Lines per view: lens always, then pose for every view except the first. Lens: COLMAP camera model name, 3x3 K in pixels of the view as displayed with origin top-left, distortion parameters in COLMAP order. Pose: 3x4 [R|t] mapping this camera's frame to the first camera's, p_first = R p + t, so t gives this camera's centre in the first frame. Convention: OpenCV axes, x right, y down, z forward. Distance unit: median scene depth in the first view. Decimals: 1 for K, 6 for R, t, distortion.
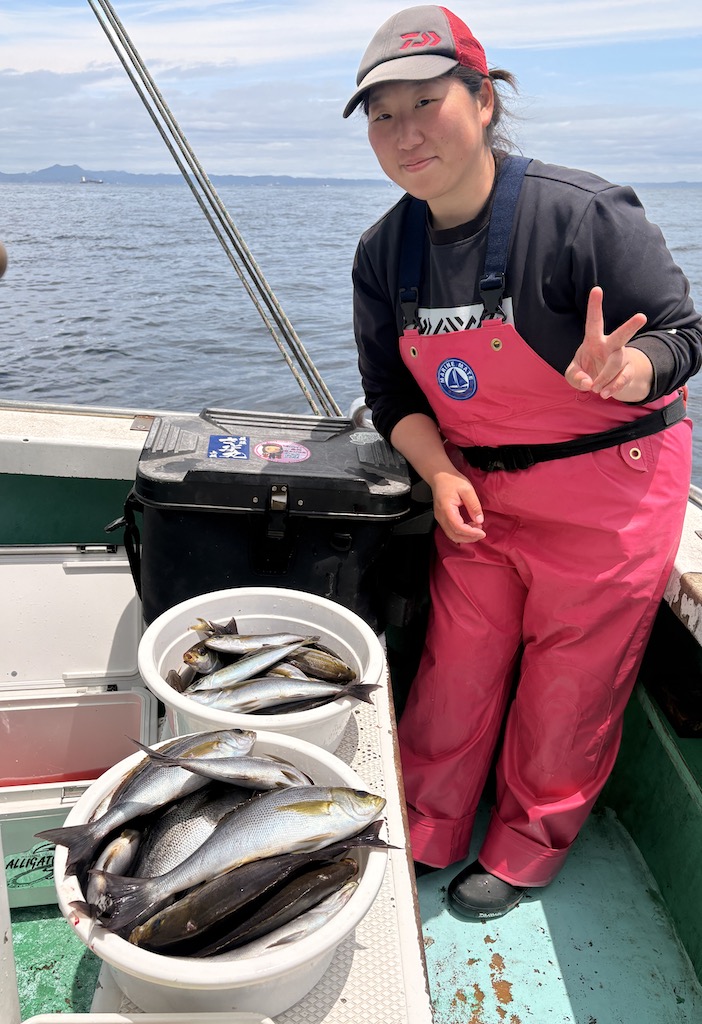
lens RADIAL K [[800.2, 0, 351.0], [0, 800.2, 512.0], [0, 0, 1]] dist [-0.001290, -0.001263]
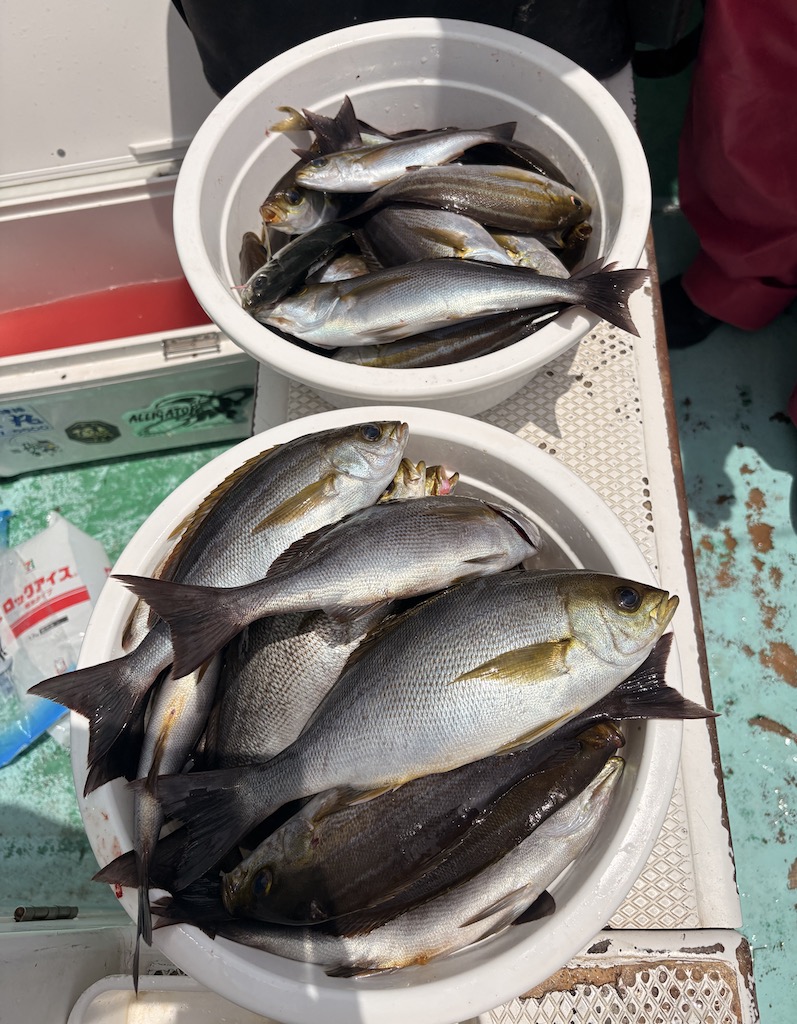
lens RADIAL K [[875.2, 0, 422.6], [0, 875.2, 511.8], [0, 0, 1]] dist [0.008841, -0.000966]
pose [[0.989257, -0.019723, -0.144851, -0.022048], [0.110467, 0.749838, 0.652334, -0.034588], [0.095749, -0.661327, 0.743961, 0.419837]]
